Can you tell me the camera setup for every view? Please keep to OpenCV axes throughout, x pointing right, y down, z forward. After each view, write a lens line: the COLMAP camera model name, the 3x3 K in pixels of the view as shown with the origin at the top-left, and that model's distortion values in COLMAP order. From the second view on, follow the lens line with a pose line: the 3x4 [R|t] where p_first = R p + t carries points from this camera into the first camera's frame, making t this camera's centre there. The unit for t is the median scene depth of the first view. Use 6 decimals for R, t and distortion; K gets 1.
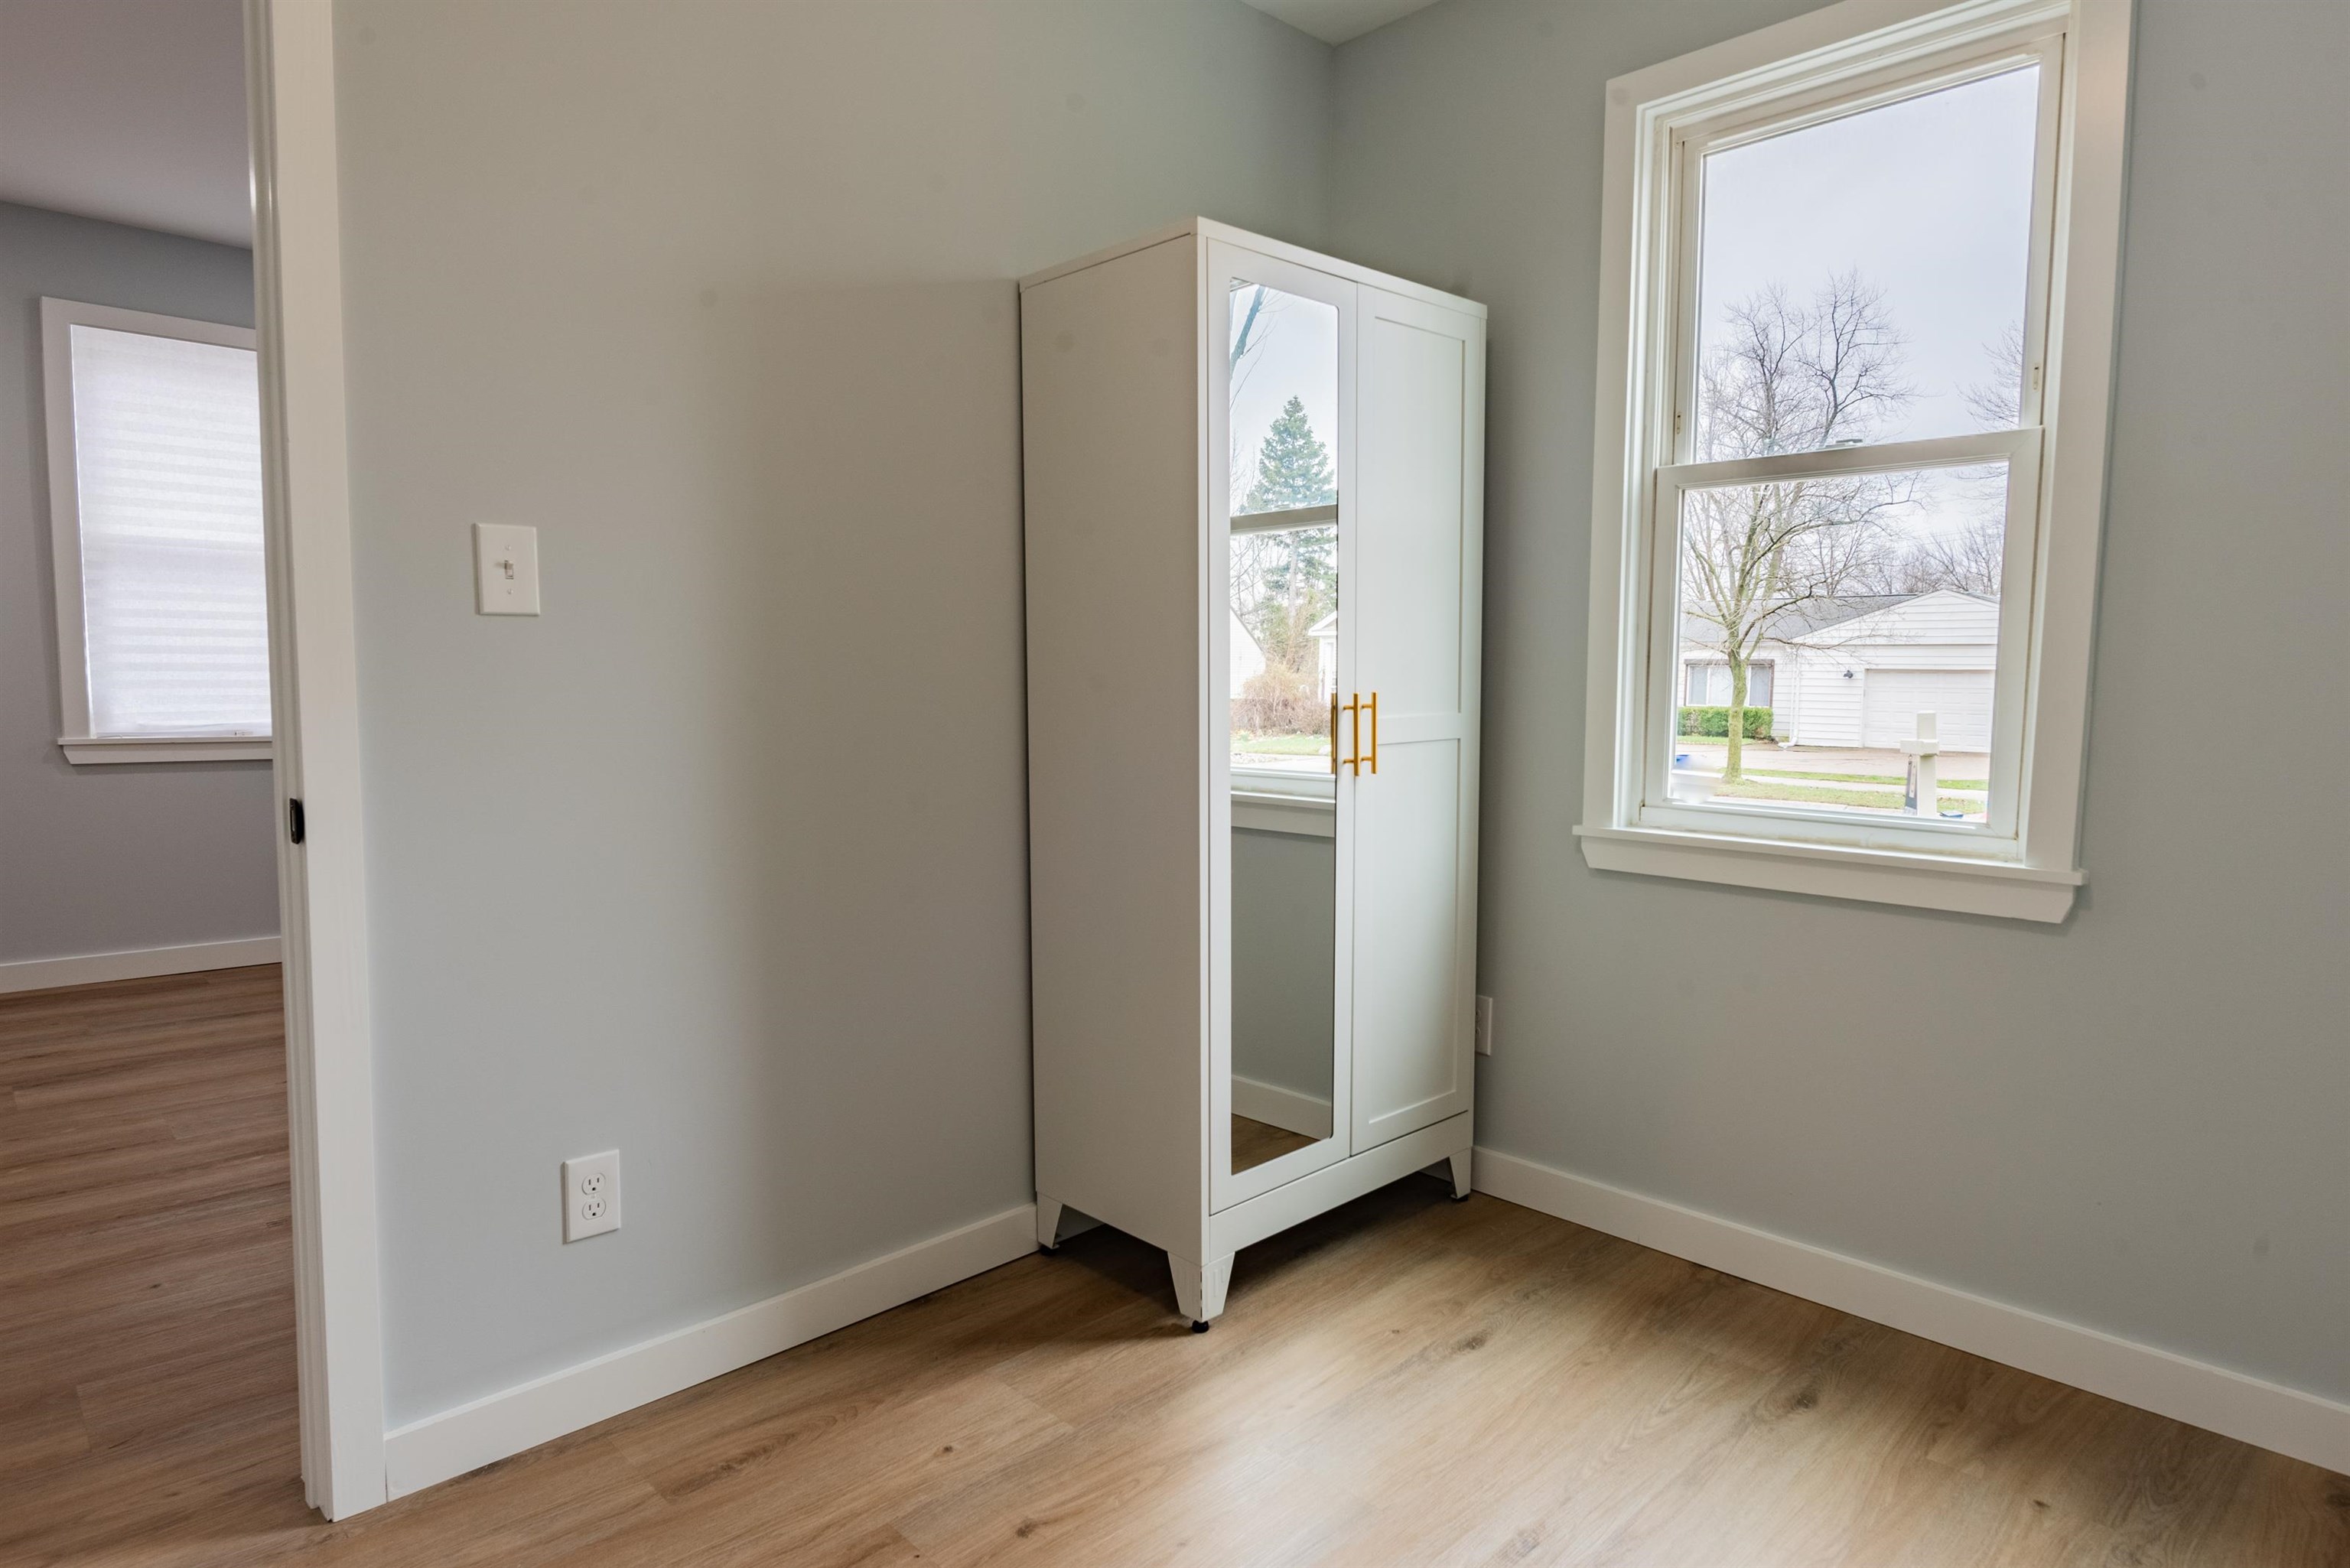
lens RADIAL K [[1360.5, 0, 1175.0], [0, 1360.5, 784.0], [0, 0, 1]] dist [-0.030456, 0.000150]
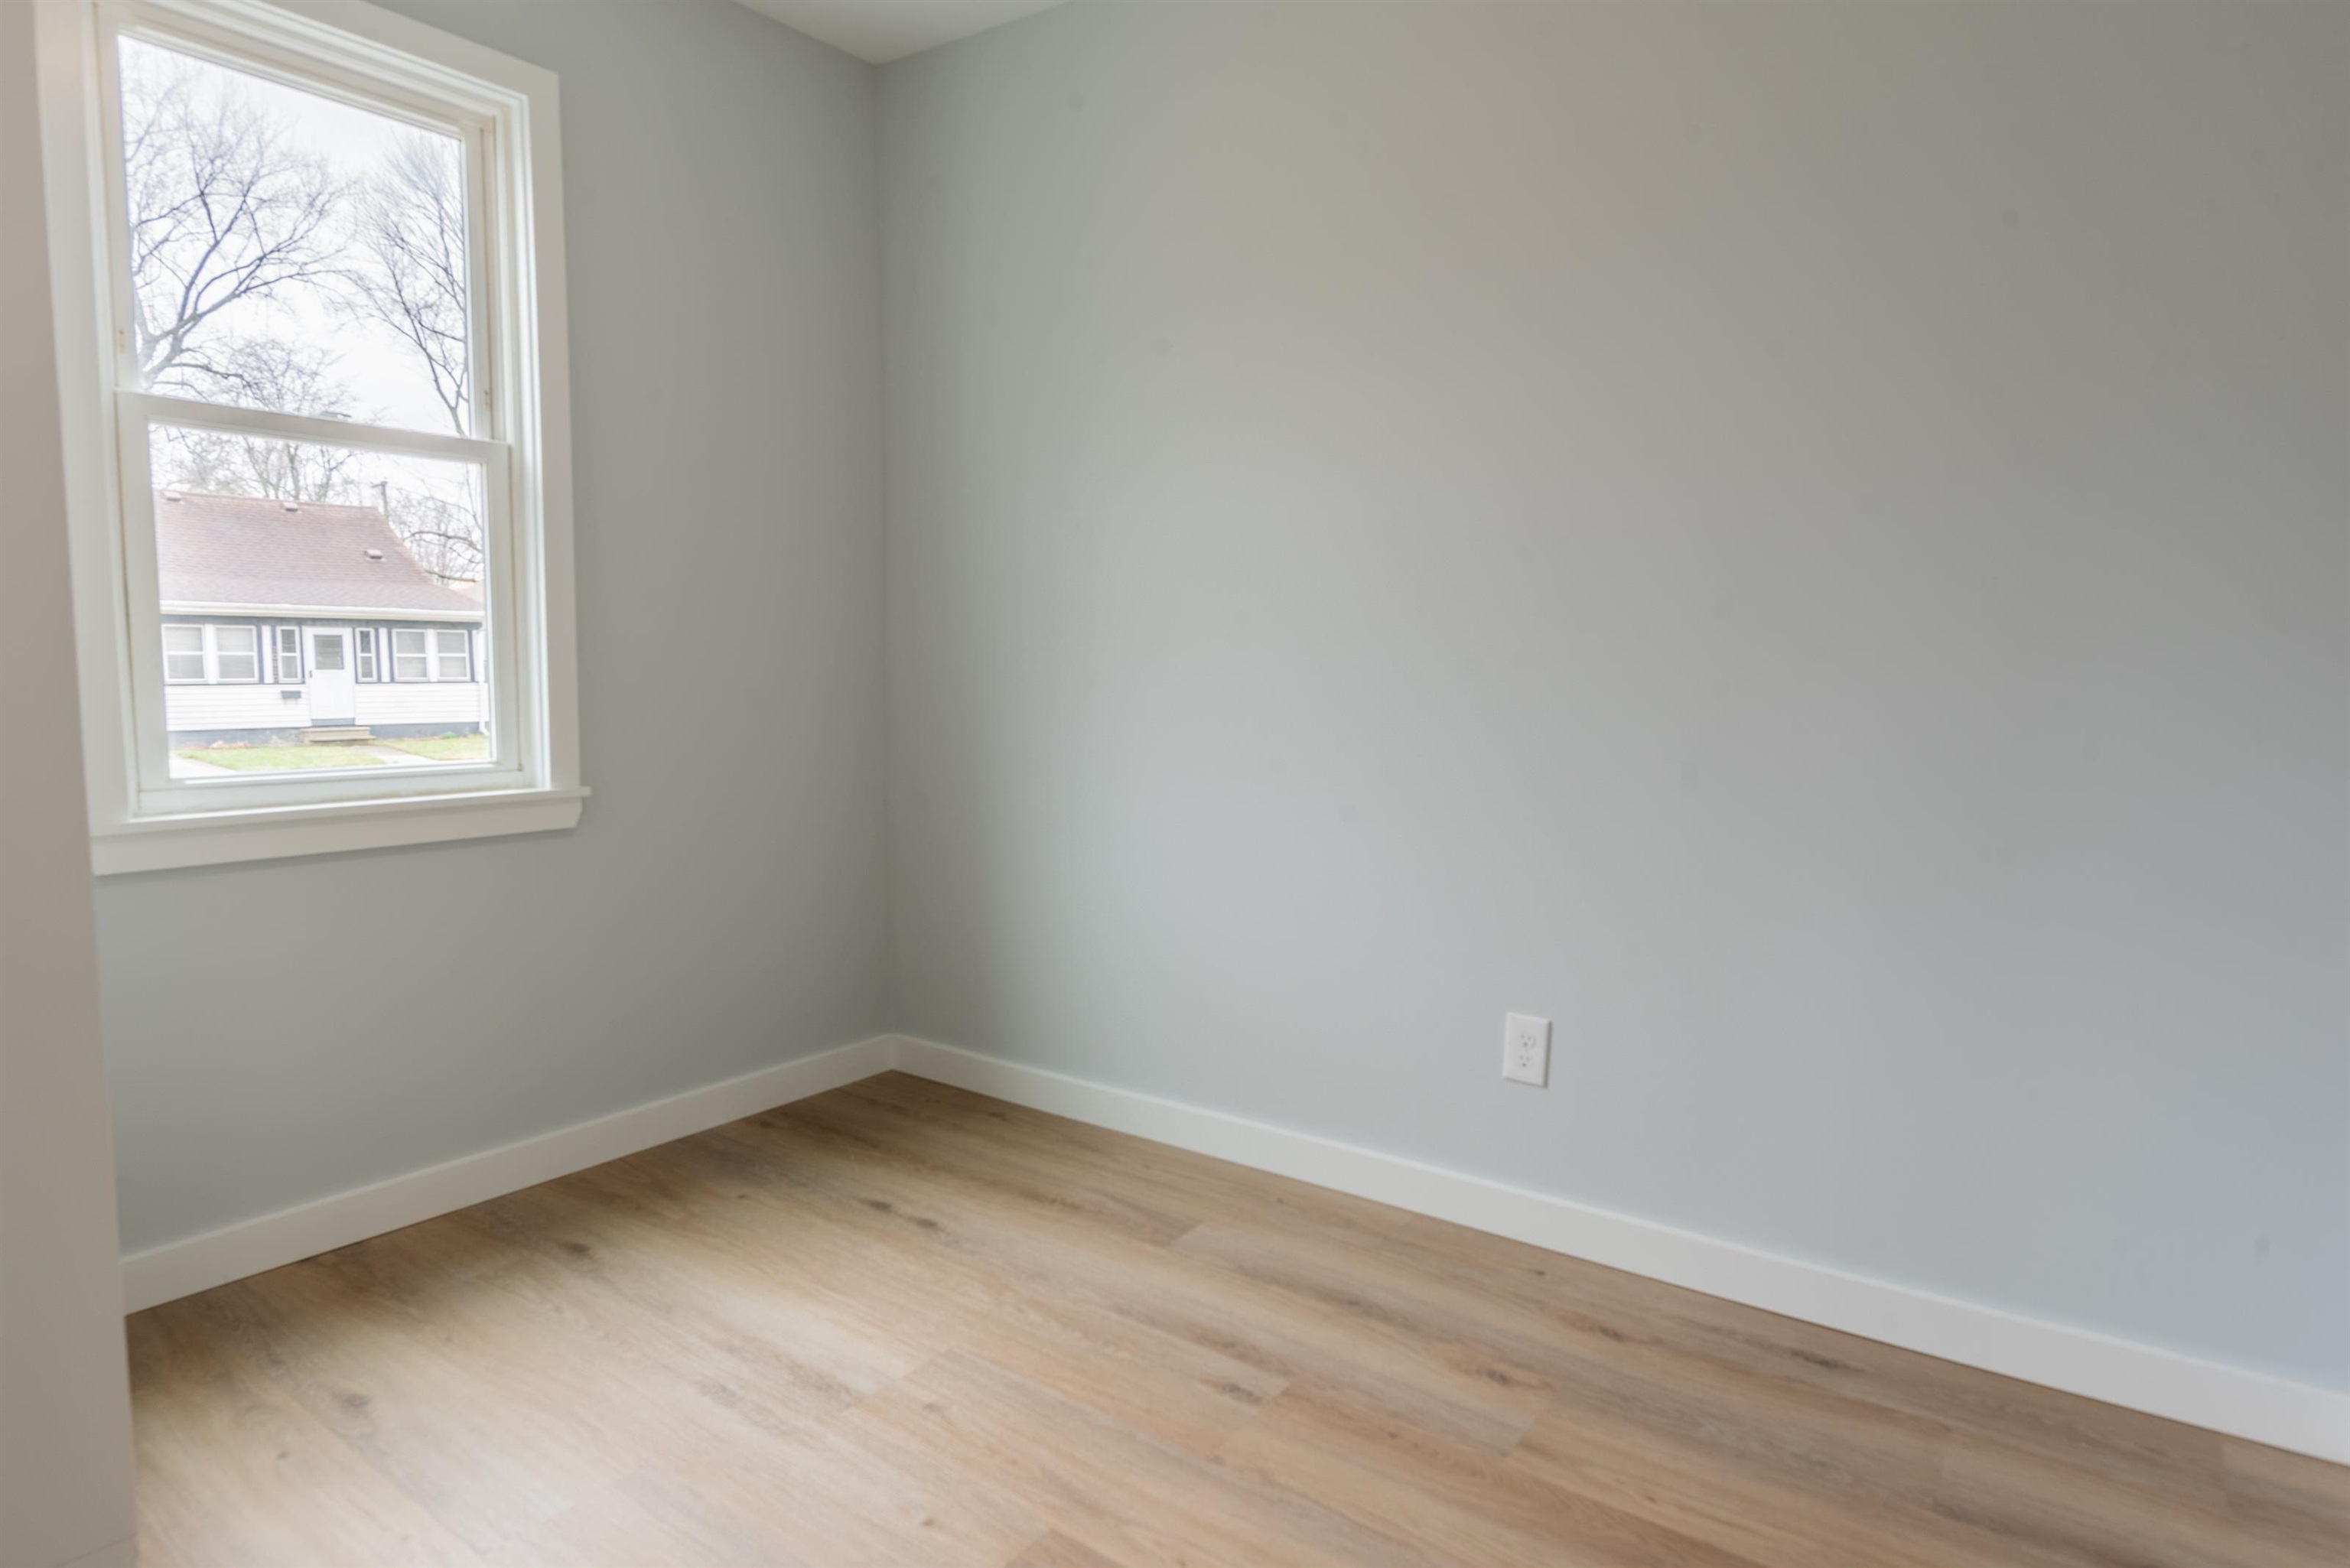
lens RADIAL K [[1360.5, 0, 1175.0], [0, 1360.5, 784.0], [0, 0, 1]] dist [-0.030456, 0.000150]
pose [[-0.218613, -0.092372, 0.971430, -0.759083], [0.070439, 0.991419, 0.110125, -0.043810], [-0.973266, 0.092501, -0.210230, 0.685477]]
